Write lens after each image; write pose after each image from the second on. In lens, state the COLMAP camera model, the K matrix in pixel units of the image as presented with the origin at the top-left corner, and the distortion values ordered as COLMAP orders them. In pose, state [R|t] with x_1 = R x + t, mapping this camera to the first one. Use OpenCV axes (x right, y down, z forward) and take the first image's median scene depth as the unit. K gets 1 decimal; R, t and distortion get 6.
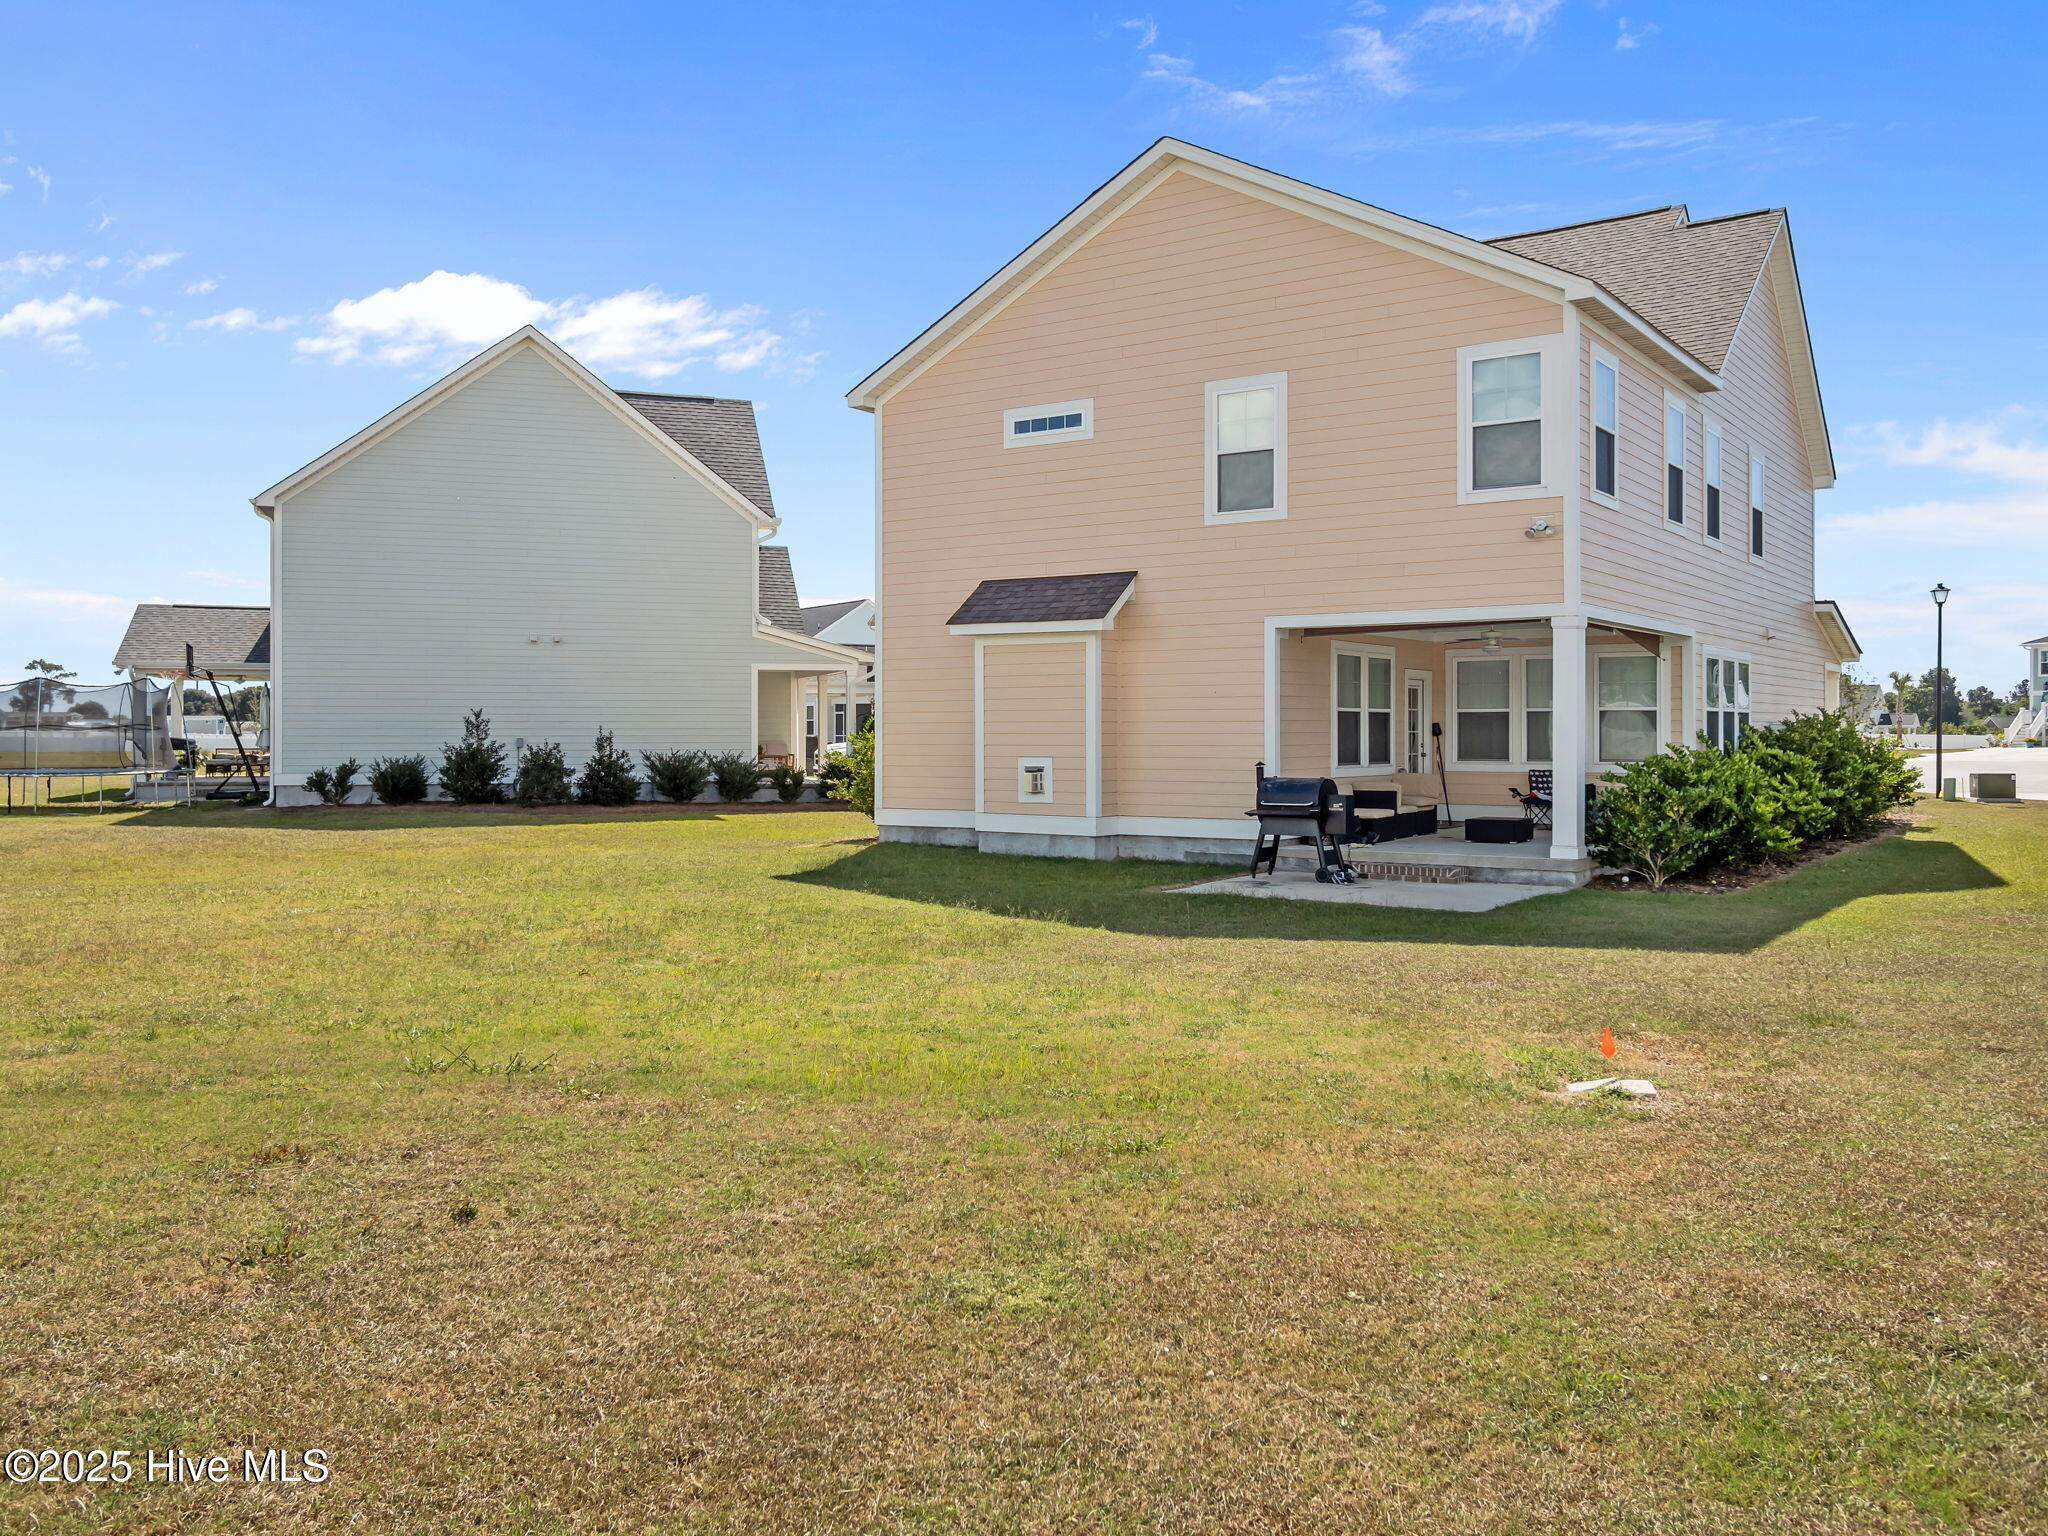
lens RADIAL K [[1659.3, 0, 1030.2], [0, 1659.3, 720.1], [0, 0, 1]] dist [0.010254, 0.005953]
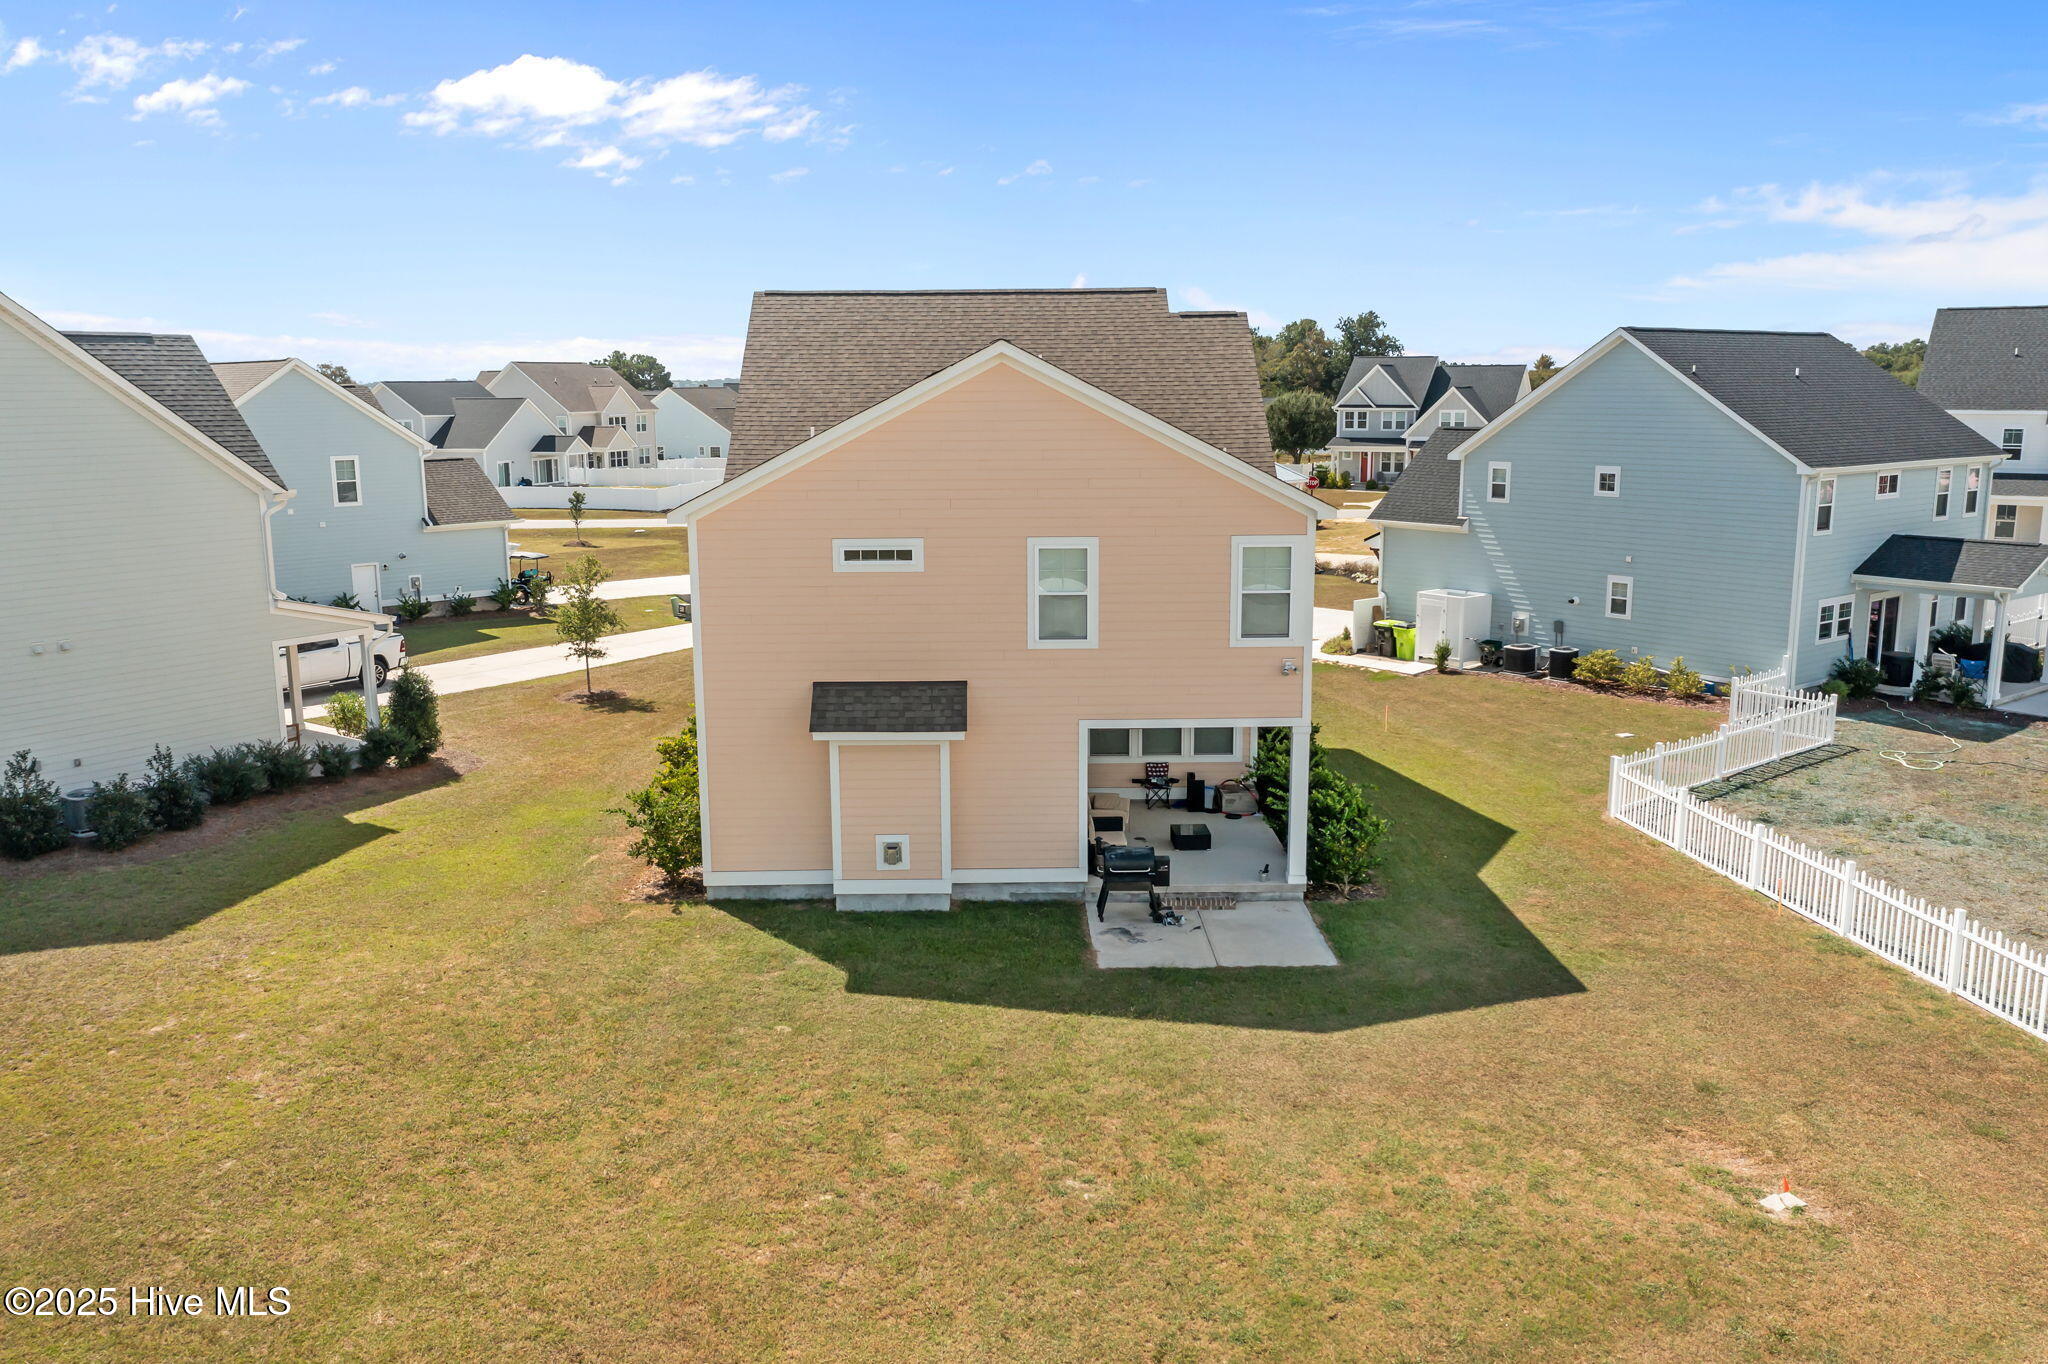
lens RADIAL K [[1628.0, 0, 1024.0], [0, 1628.0, 682.0], [0, 0, 1]] dist [-0.008292, 0.004837]
pose [[0.812785, -0.109327, 0.572214, -0.601020], [0.000228, 0.982293, 0.187353, -0.317687], [-0.582564, -0.152147, 0.798417, -0.007020]]
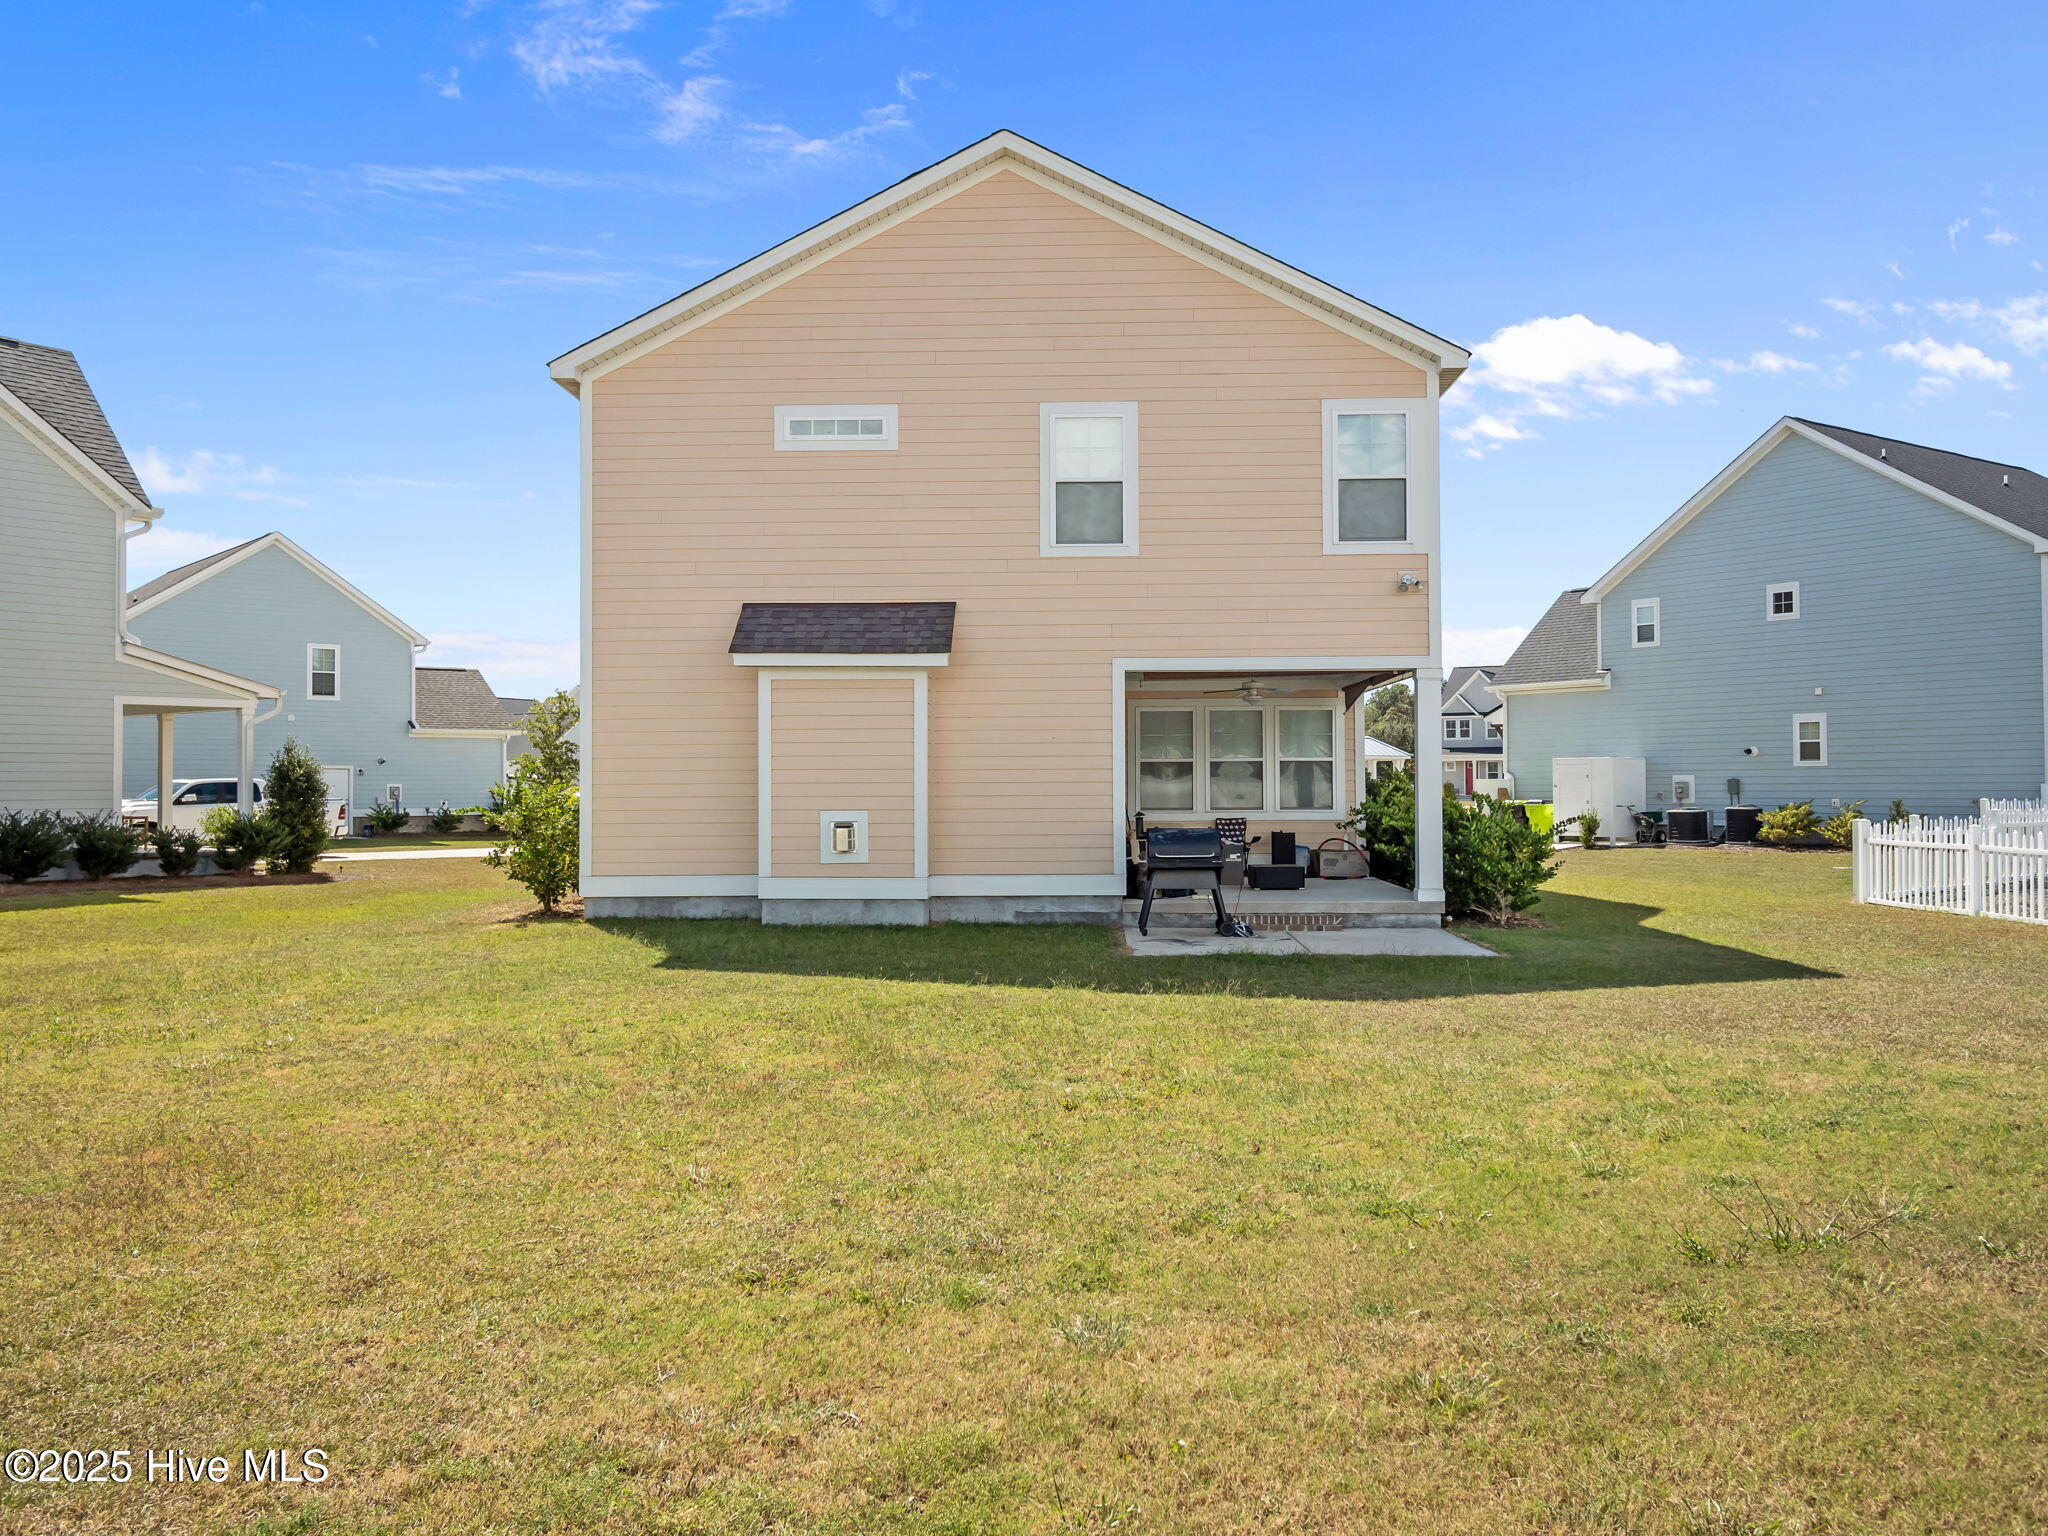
lens RADIAL K [[1647.7, 0, 1038.4], [0, 1647.7, 744.2], [0, 0, 1]] dist [0.012403, 0.004212]
pose [[0.839161, 0.011060, 0.543771, -0.380887], [-0.000403, 0.999806, -0.019713, 0.004855], [-0.543883, 0.016323, 0.839002, 0.225941]]
